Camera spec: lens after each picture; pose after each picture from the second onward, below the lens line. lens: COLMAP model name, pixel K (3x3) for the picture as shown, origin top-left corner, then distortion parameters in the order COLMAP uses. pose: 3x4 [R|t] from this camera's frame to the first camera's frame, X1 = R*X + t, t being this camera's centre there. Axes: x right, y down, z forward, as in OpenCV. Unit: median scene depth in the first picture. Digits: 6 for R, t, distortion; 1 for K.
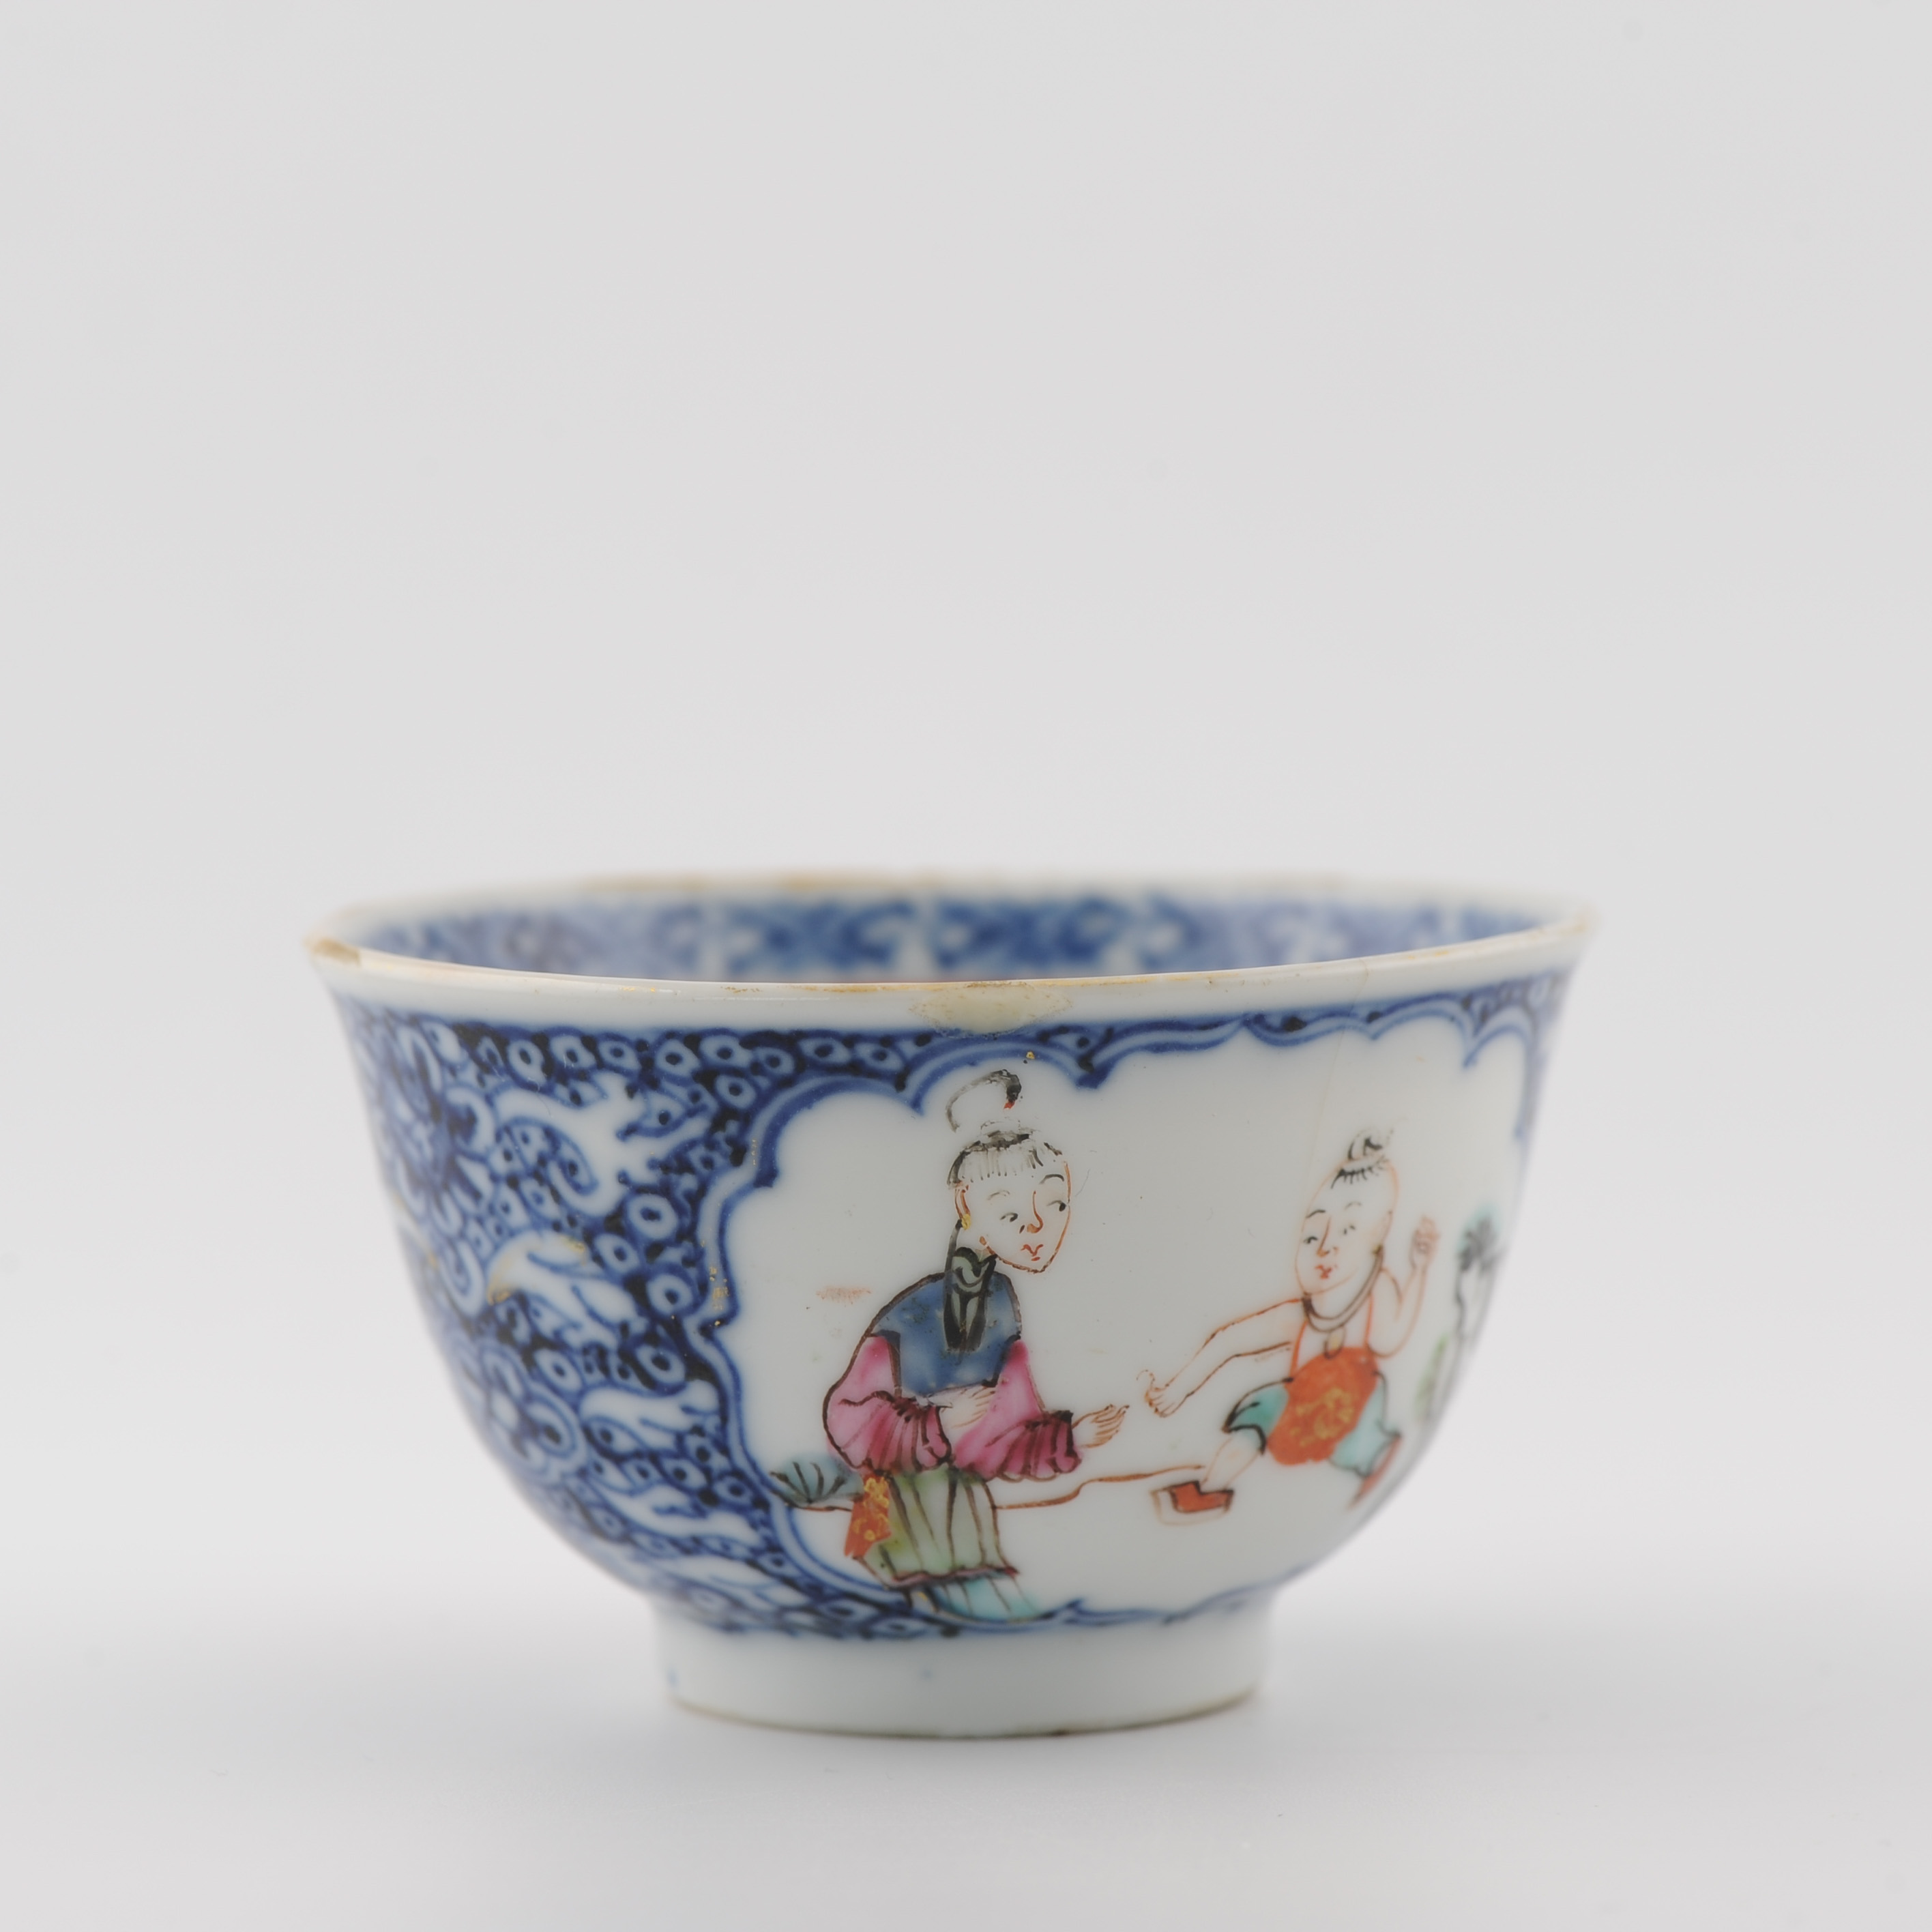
lens RADIAL K [[11346.7, 0, 966.0], [0, 11346.7, 966.0], [0, 0, 1]] dist [-0.588391, -35.612948]
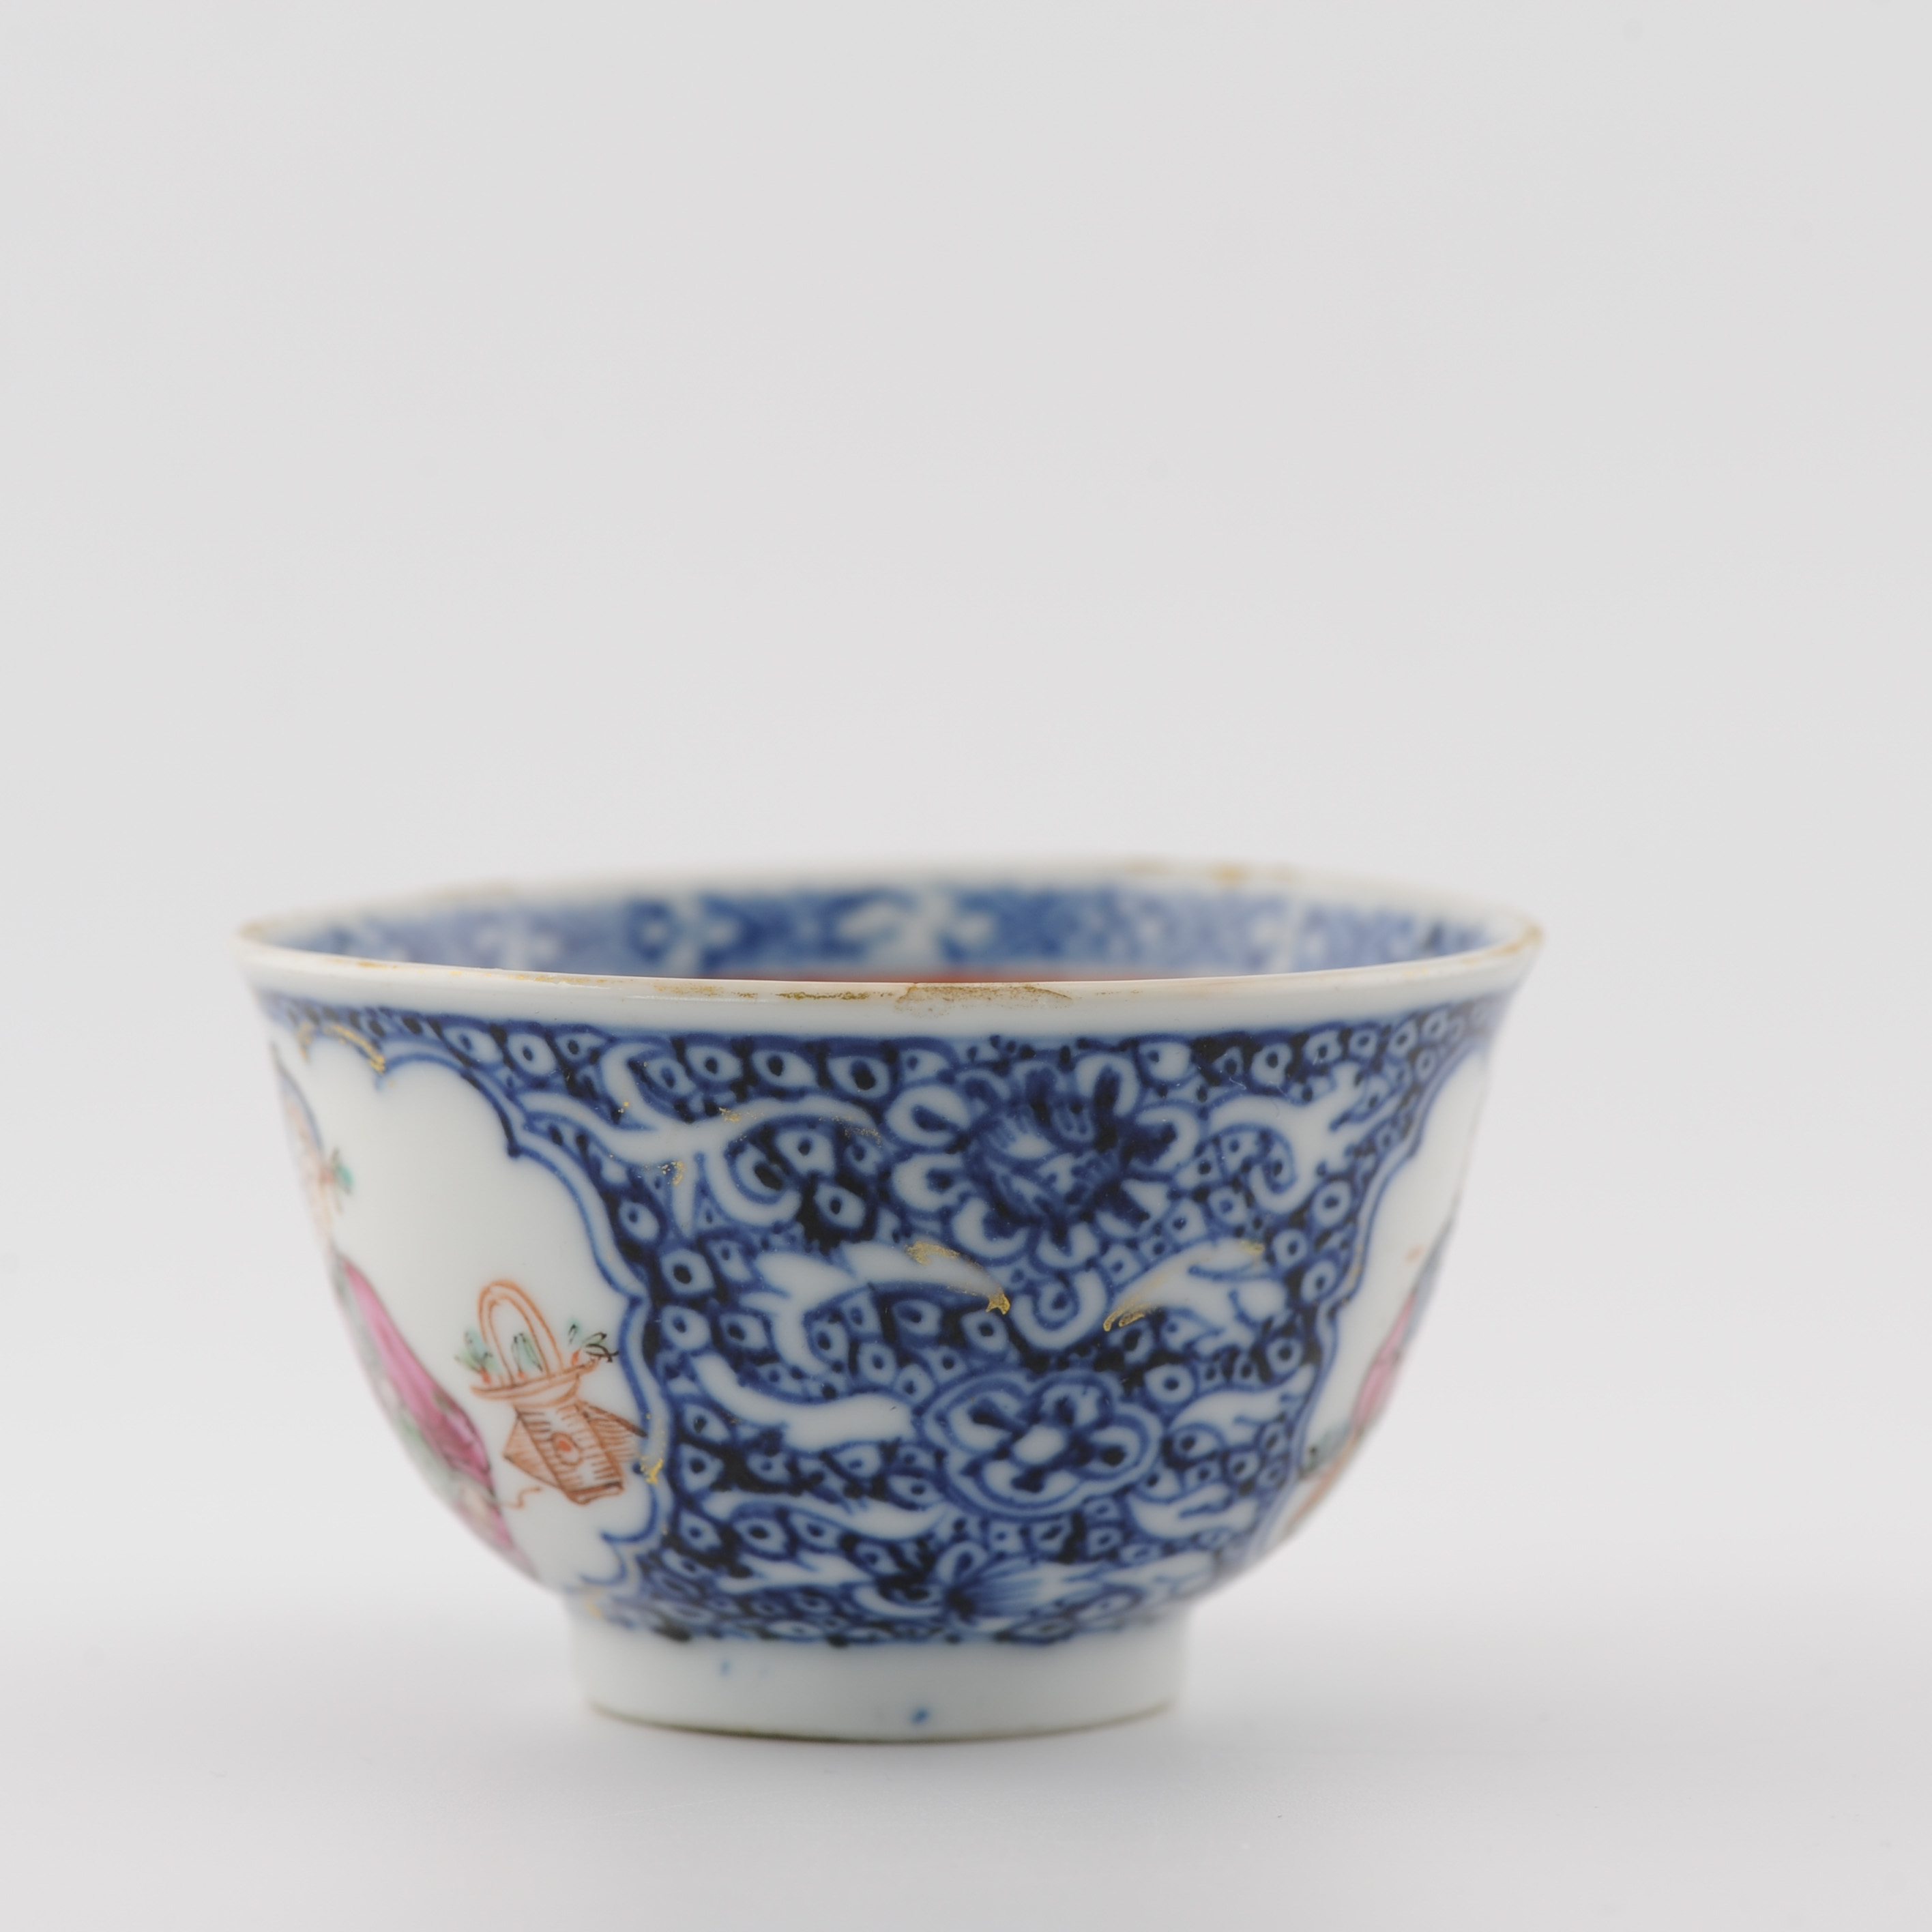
lens RADIAL K [[11346.7, 0, 966.0], [0, 11346.7, 966.0], [0, 0, 1]] dist [-0.588391, -35.612948]
pose [[0.219573, -0.087438, 0.971670, -1.007628], [0.091244, 0.993451, 0.068780, -0.070866], [-0.971320, 0.073557, 0.226113, 0.799408]]
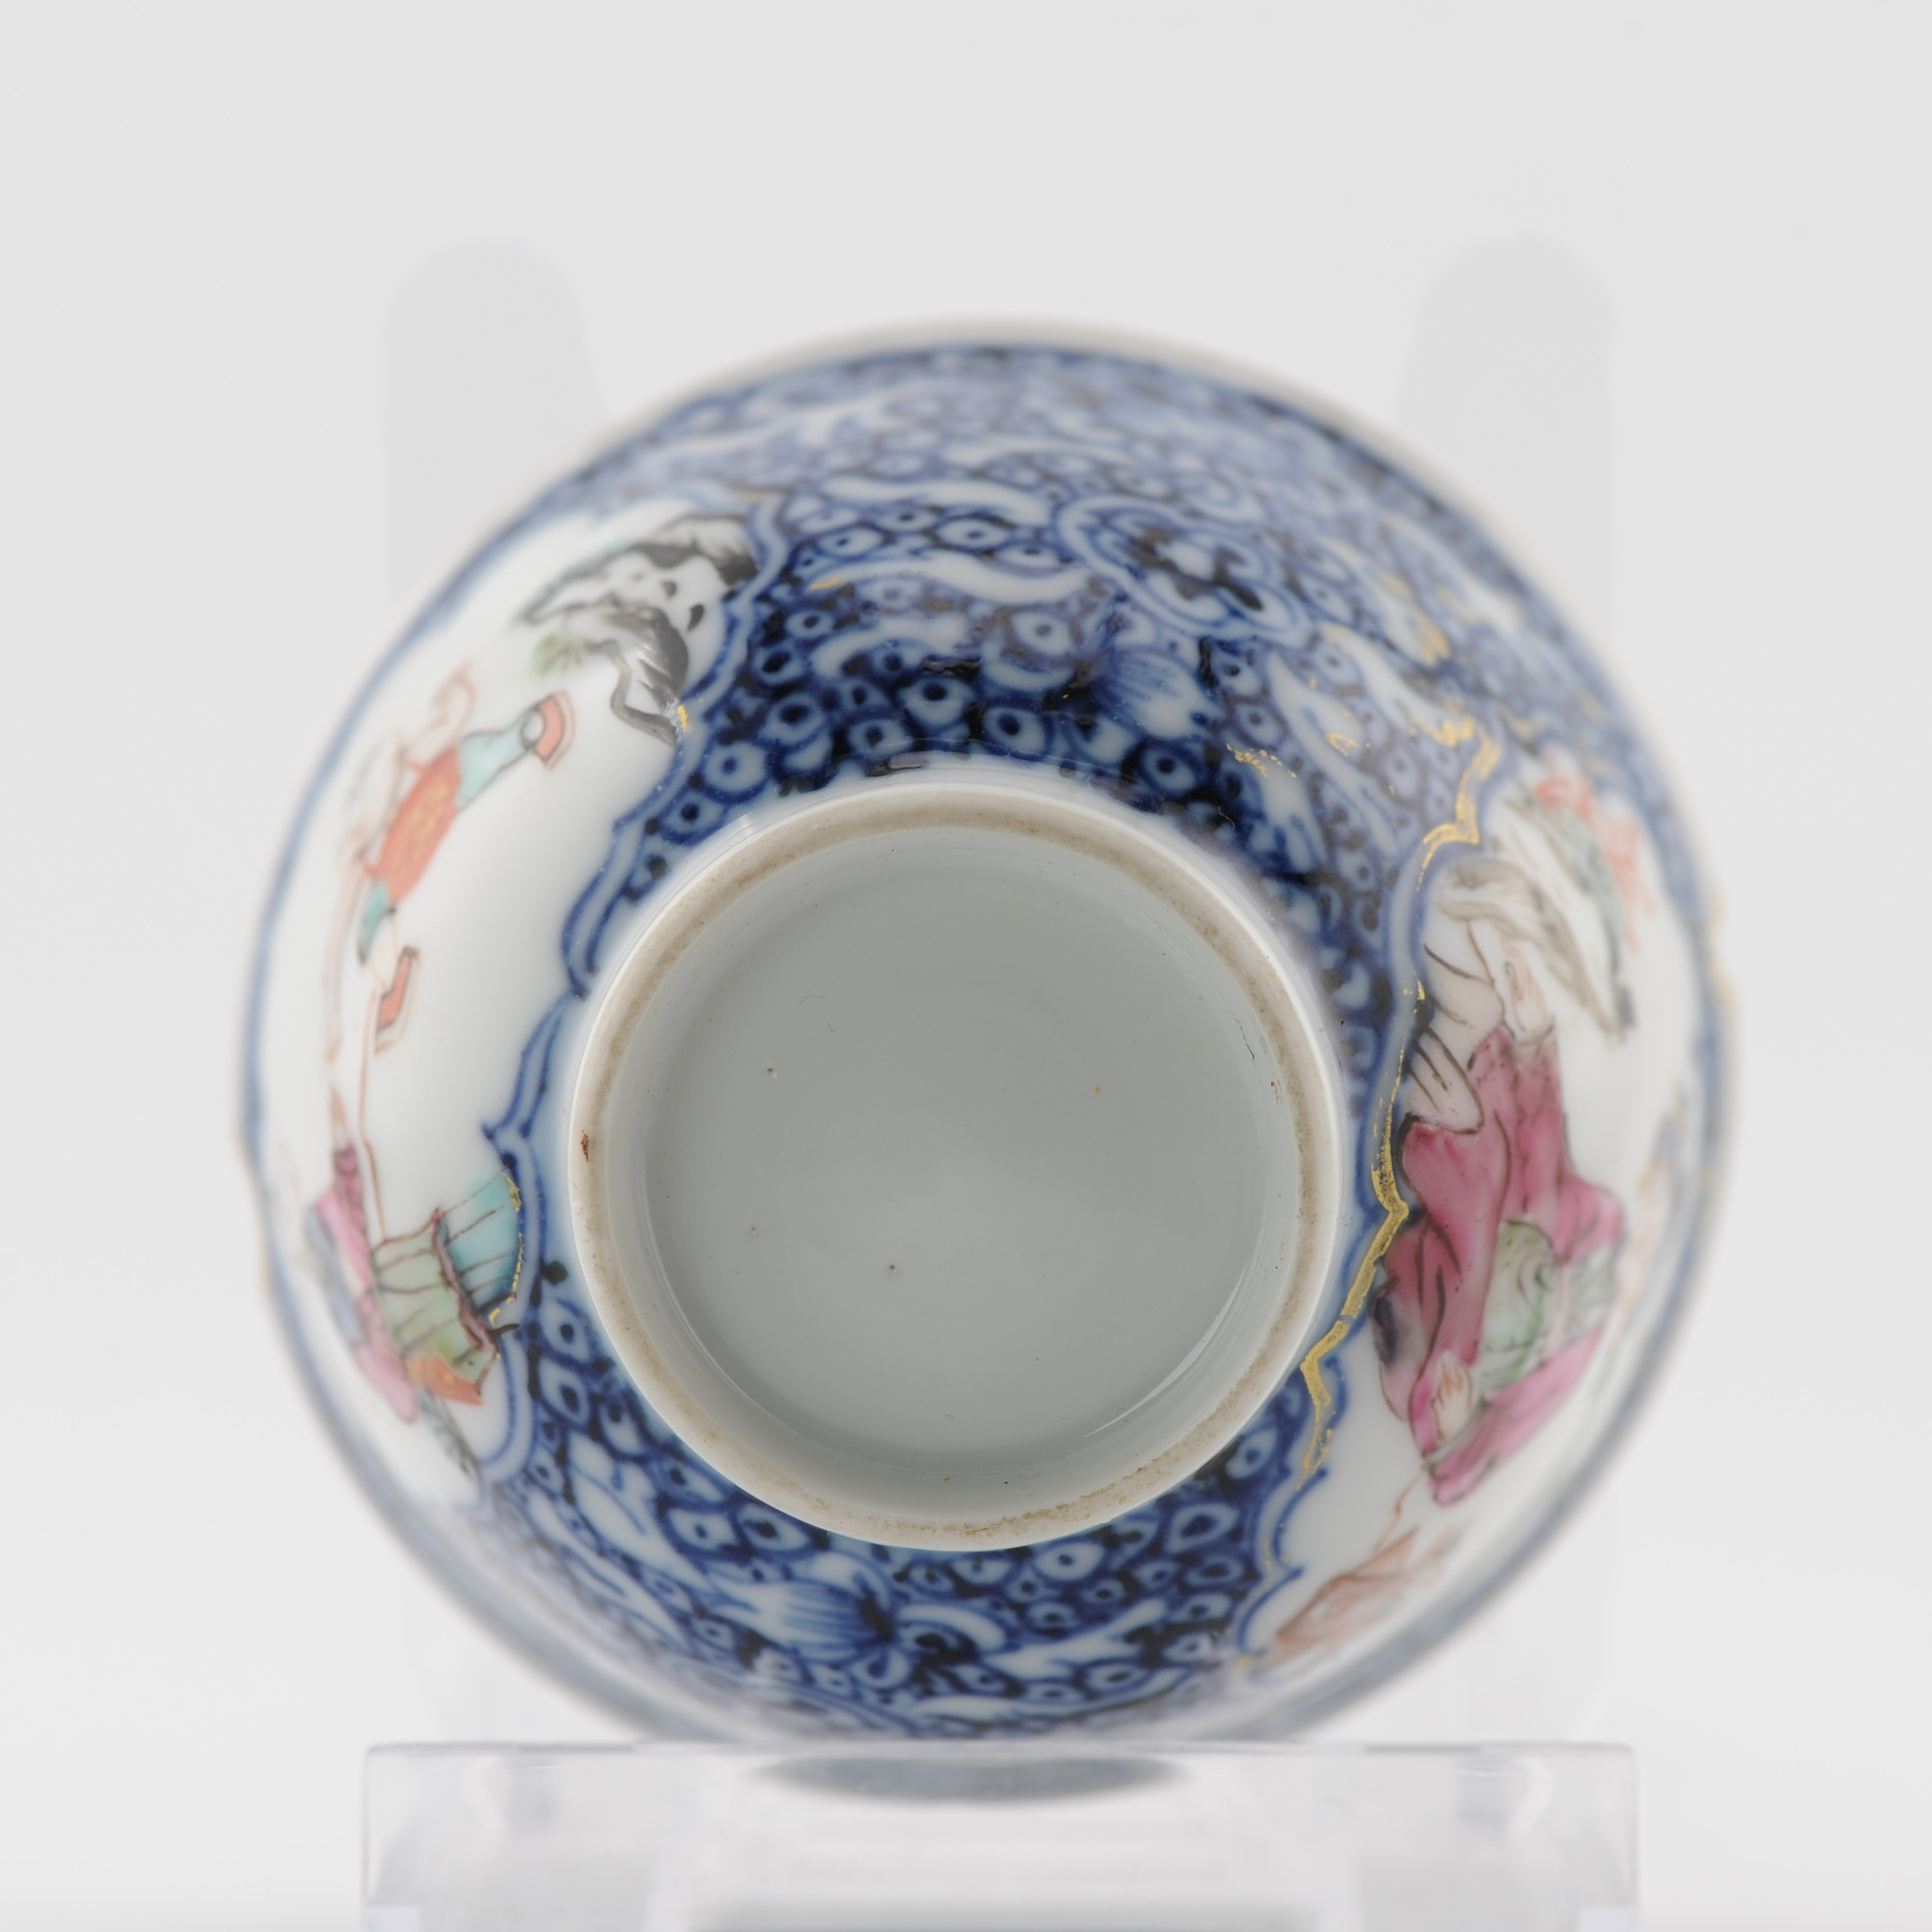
lens RADIAL K [[11346.7, 0, 966.0], [0, 11346.7, 966.0], [0, 0, 1]] dist [-0.588391, -35.612948]
pose [[-0.254715, -0.961925, -0.099096, 0.096675], [-0.126846, 0.134826, -0.982717, 0.883872], [0.958661, -0.237742, -0.156359, 1.183170]]
